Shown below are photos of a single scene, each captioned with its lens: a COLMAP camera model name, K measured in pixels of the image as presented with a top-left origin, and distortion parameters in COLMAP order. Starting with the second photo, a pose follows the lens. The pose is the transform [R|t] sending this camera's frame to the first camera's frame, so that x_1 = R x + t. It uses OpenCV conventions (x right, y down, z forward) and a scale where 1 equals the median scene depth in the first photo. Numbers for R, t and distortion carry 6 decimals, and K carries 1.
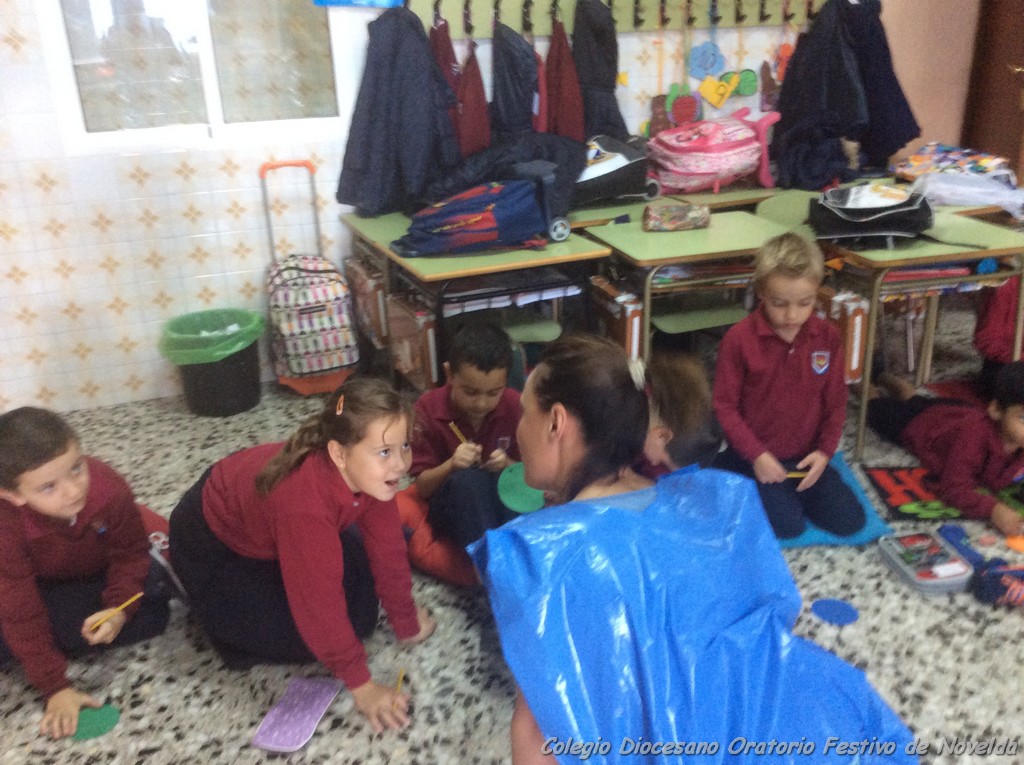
lens RADIAL K [[941.4, 0, 512.0], [0, 941.4, 382.5], [0, 0, 1]] dist [0.084573, -0.163143]
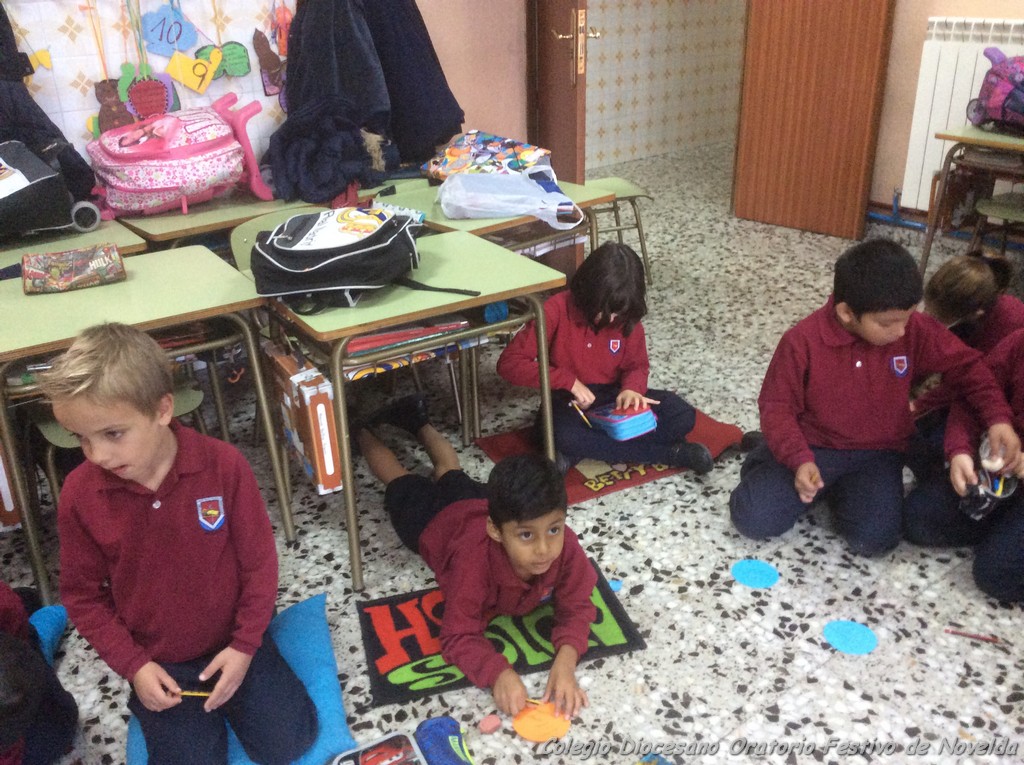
lens RADIAL K [[941.4, 0, 512.0], [0, 941.4, 382.5], [0, 0, 1]] dist [0.084573, -0.163143]
pose [[0.951912, -0.120081, 0.281858, 0.232654], [0.108195, 0.992470, 0.057421, -0.084979], [-0.286631, -0.024164, 0.957736, 0.216767]]
